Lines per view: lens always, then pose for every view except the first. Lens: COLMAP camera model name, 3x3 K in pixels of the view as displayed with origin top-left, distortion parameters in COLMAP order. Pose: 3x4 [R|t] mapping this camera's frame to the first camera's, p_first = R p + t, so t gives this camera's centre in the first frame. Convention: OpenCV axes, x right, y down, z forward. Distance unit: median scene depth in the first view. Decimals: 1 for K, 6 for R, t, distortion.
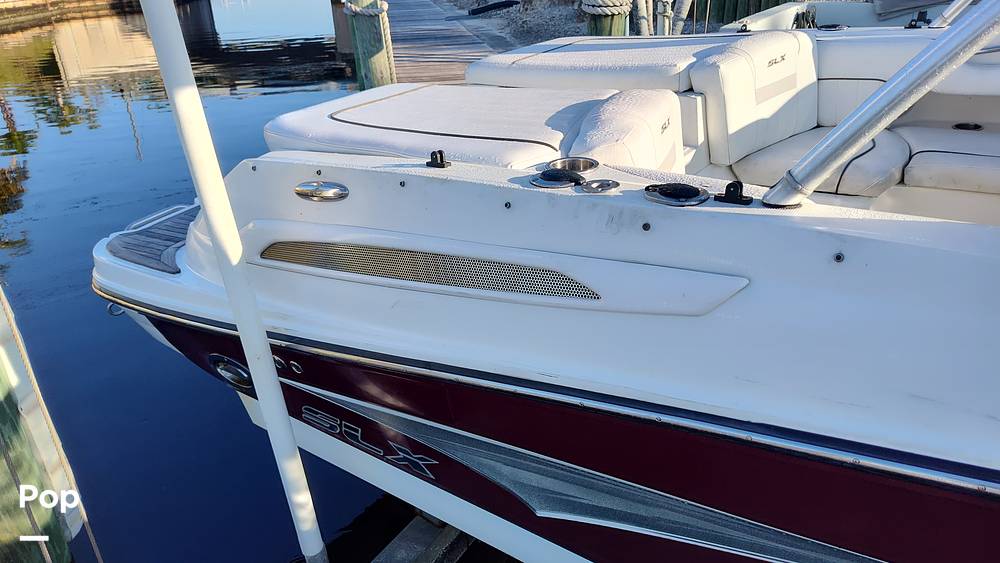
lens RADIAL K [[673.1, 0, 500.0], [0, 673.1, 281.5], [0, 0, 1]] dist [0.001402, 0.000064]
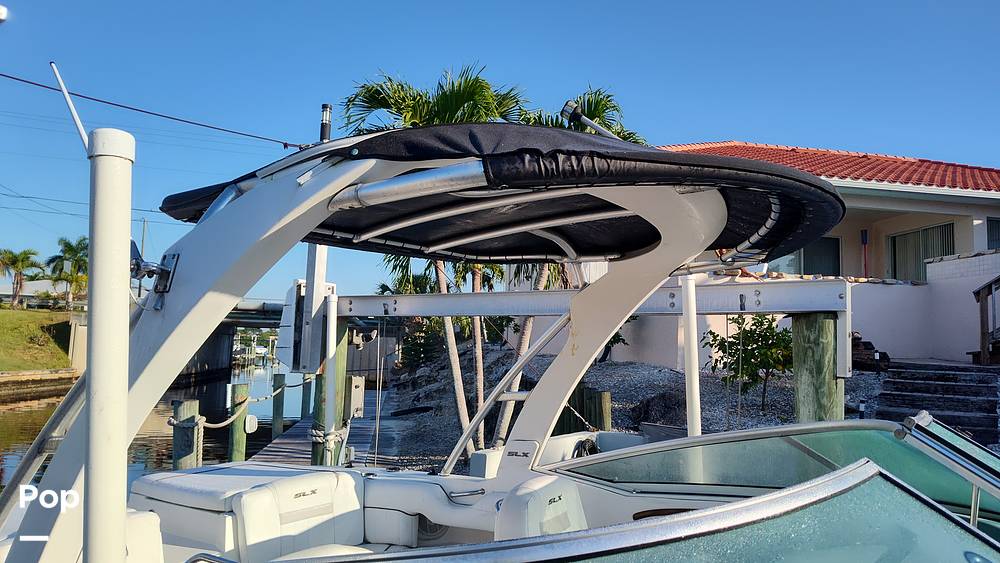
lens RADIAL K [[651.3, 0, 500.0], [0, 651.3, 281.5], [0, 0, 1]] dist [0.001067, 0.000754]
pose [[0.998118, 0.061227, -0.003410, 0.281833], [-0.053320, 0.839069, -0.541406, 0.008537], [-0.030287, 0.540569, 0.840754, -0.152215]]
